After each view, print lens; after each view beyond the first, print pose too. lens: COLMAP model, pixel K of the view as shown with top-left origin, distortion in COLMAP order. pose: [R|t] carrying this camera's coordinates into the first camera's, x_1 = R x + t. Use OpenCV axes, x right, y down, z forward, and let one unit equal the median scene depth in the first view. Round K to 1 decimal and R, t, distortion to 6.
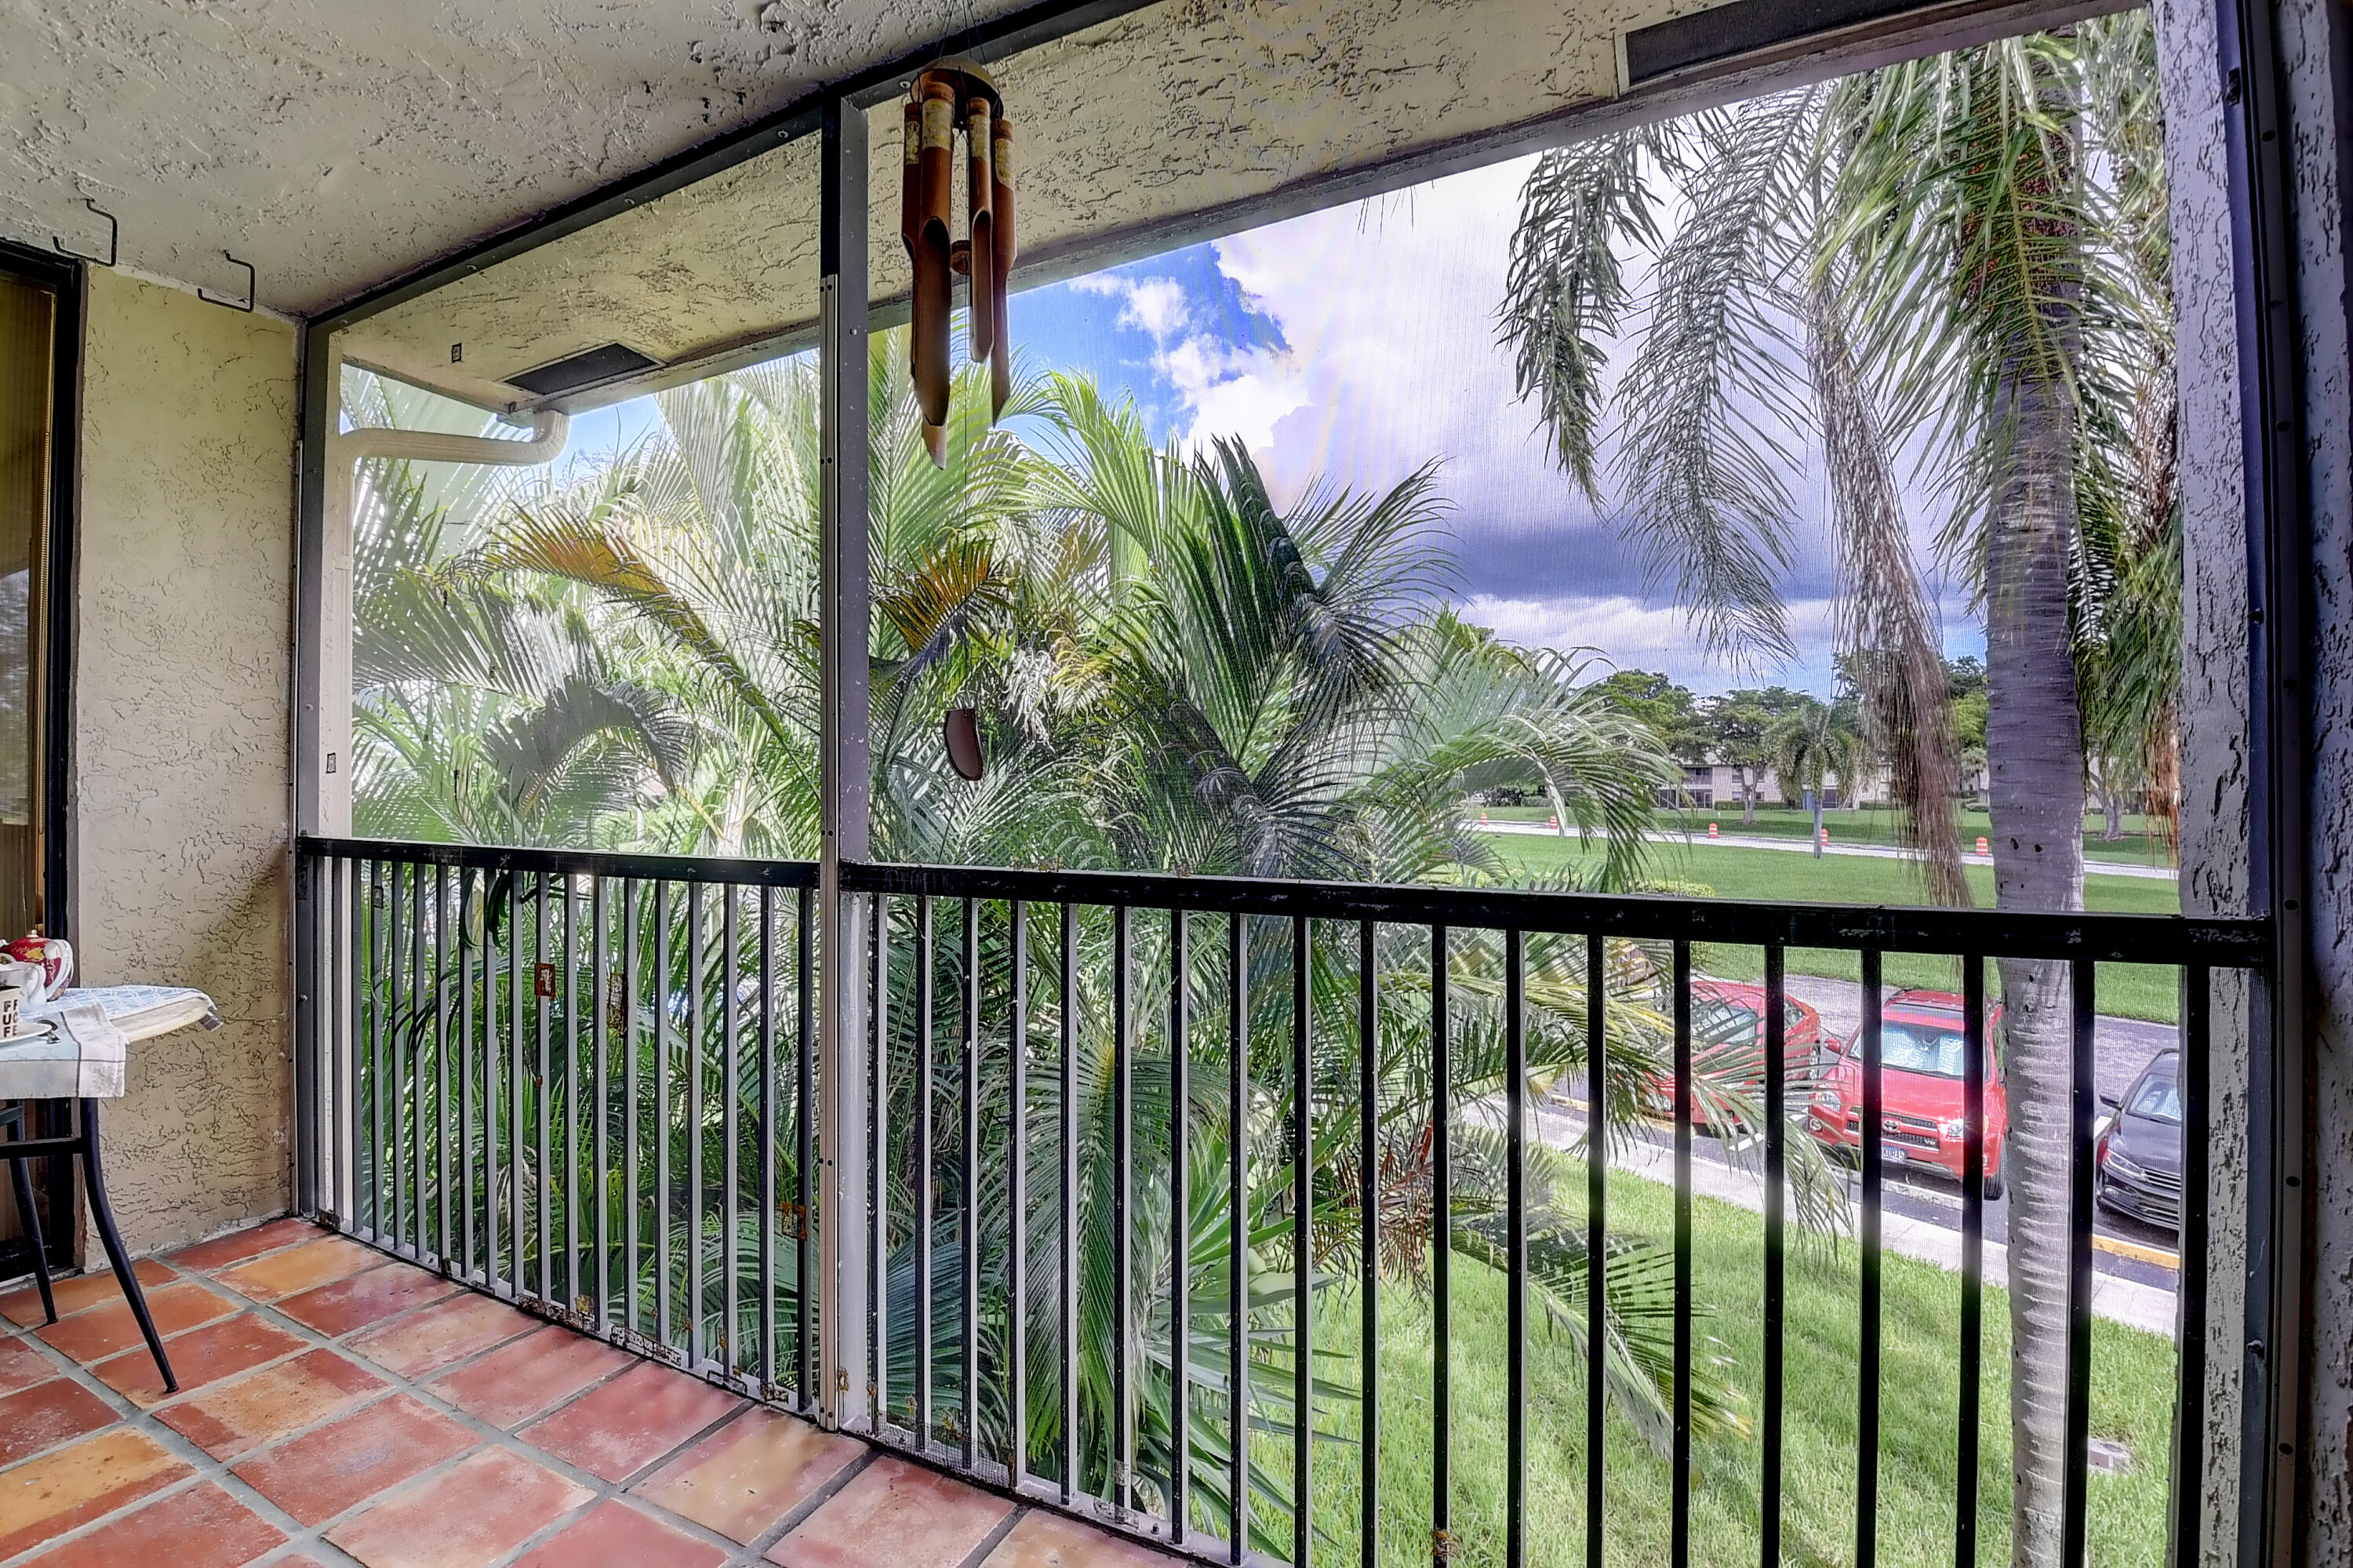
lens RADIAL K [[1032.3, 0, 1166.1], [0, 1032.3, 769.7], [0, 0, 1]] dist [-0.006491, -0.011741]
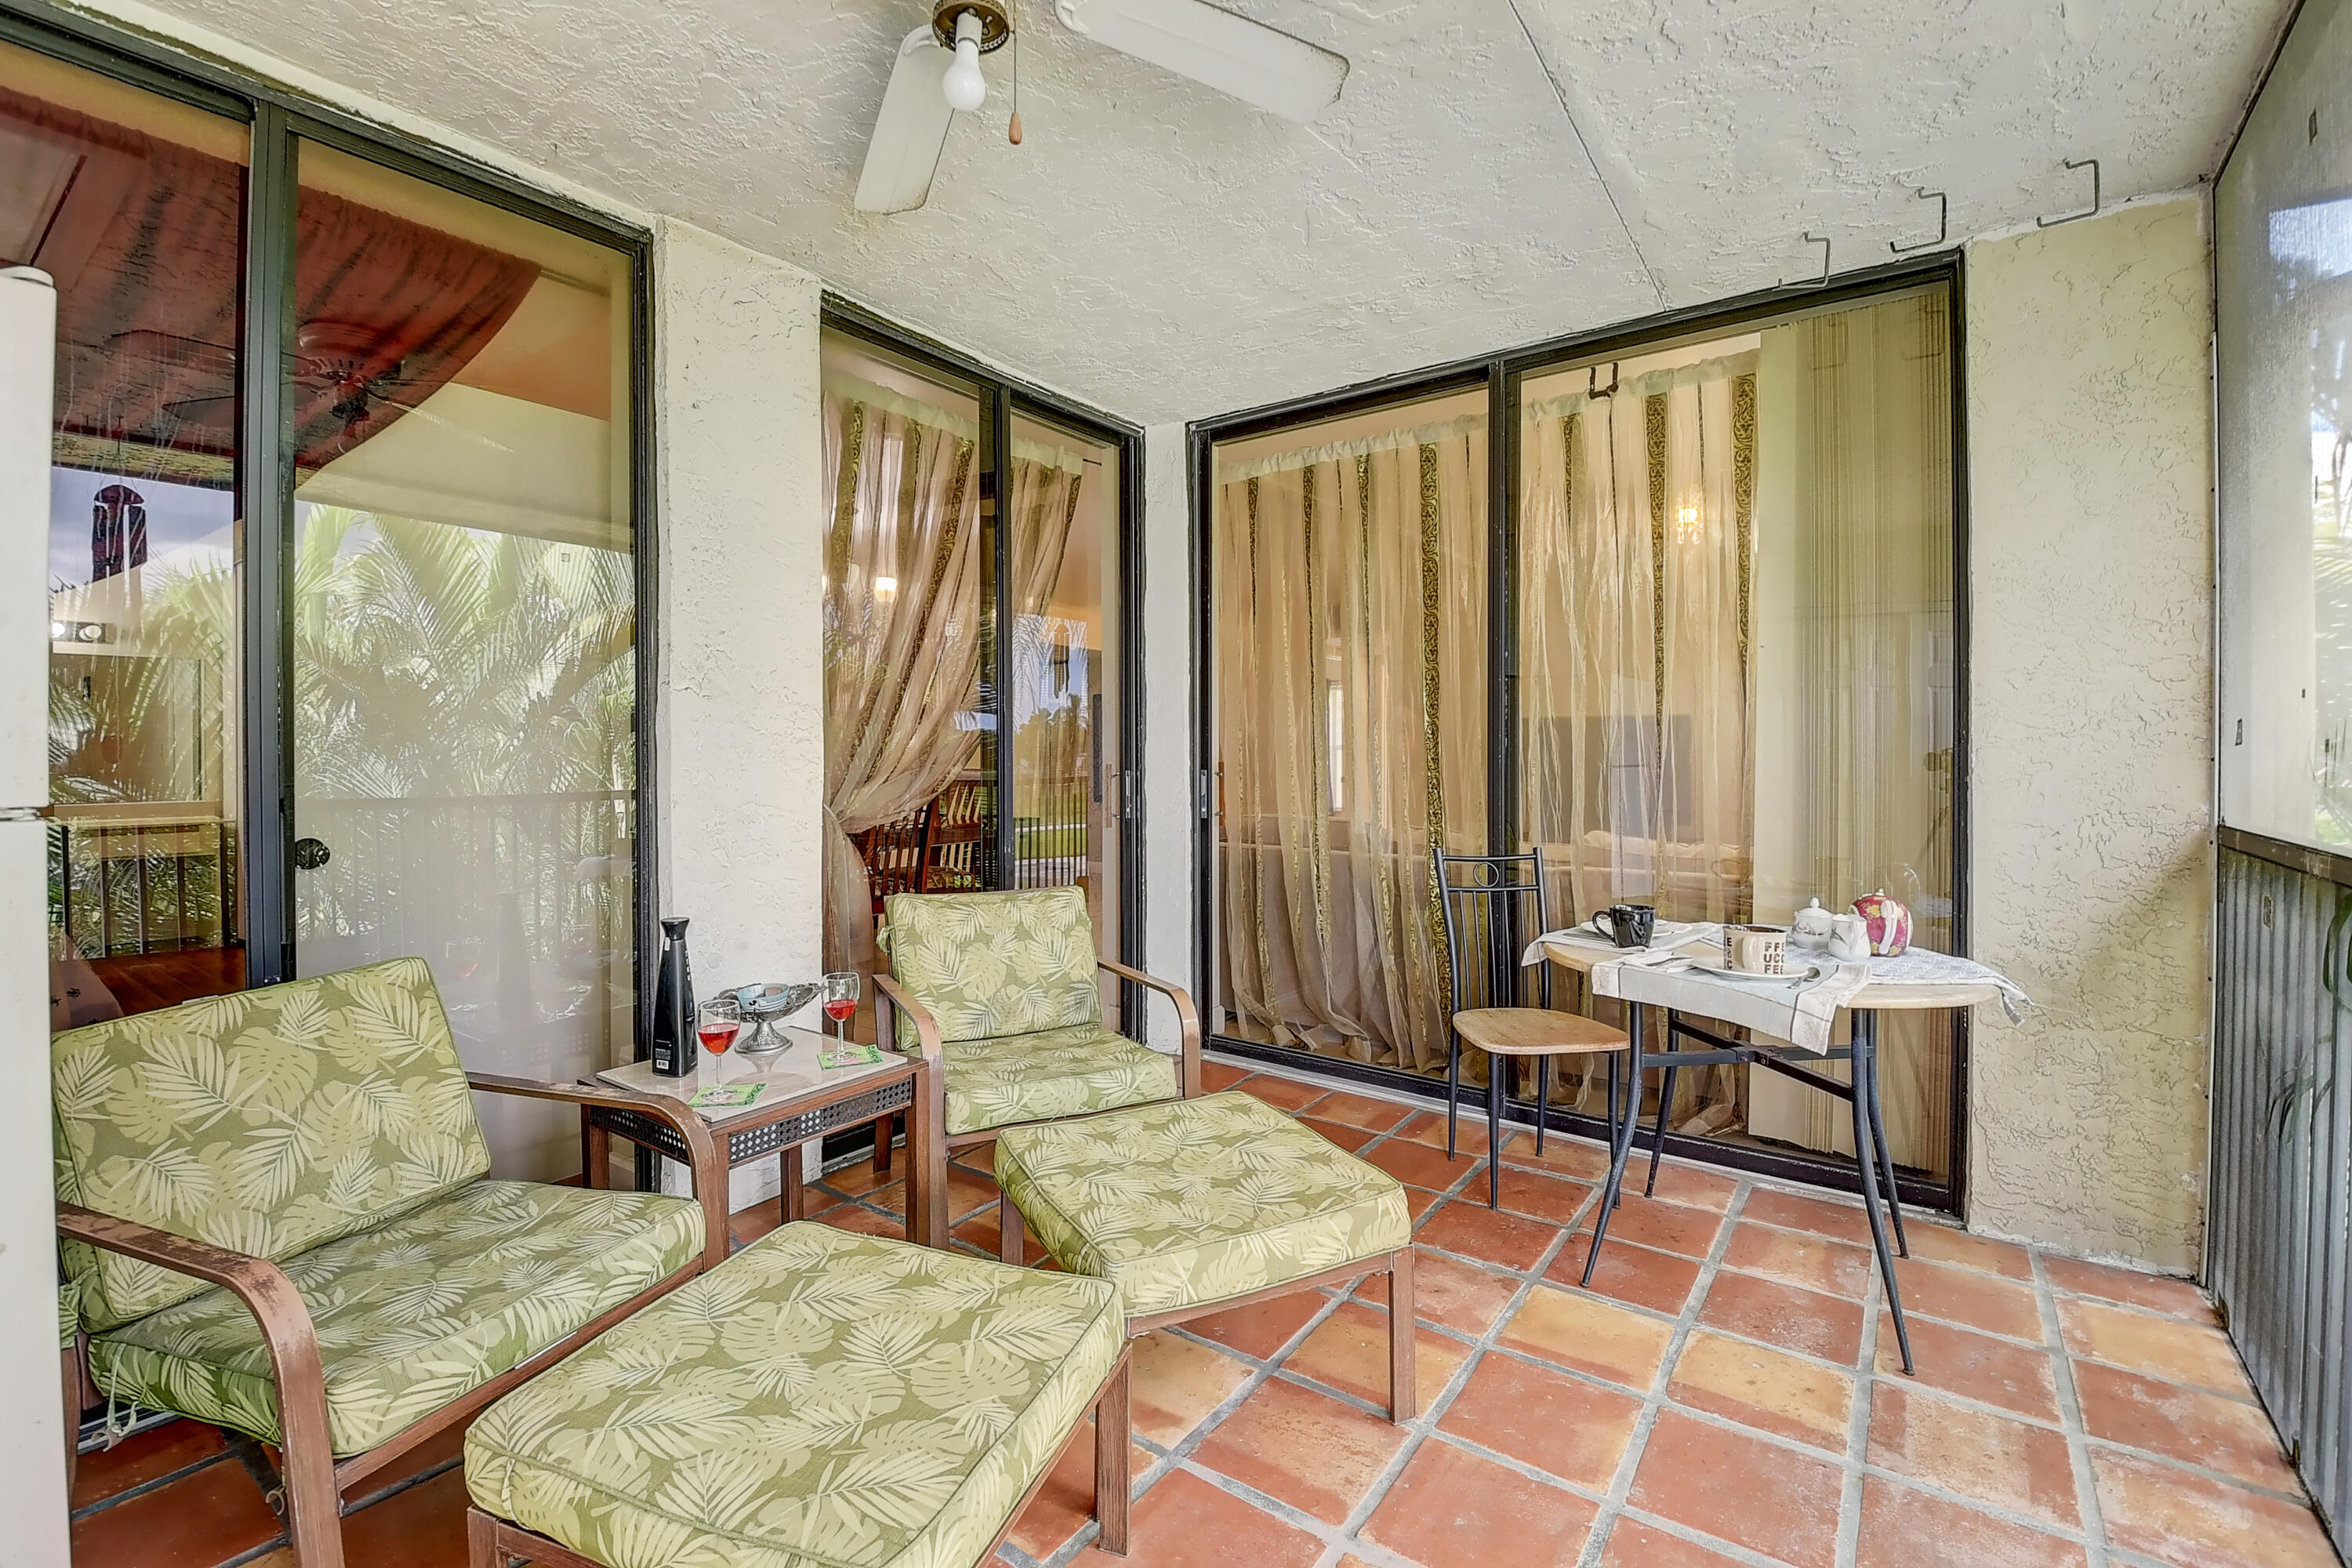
lens RADIAL K [[1031.8, 0, 1182.6], [0, 1031.8, 755.9], [0, 0, 1]] dist [-0.006491, -0.011741]
pose [[-0.173233, 0.011776, -0.984810, 0.083886], [0.001432, 0.999930, 0.011705, 0.001201], [0.984880, 0.000617, -0.173238, 0.369213]]
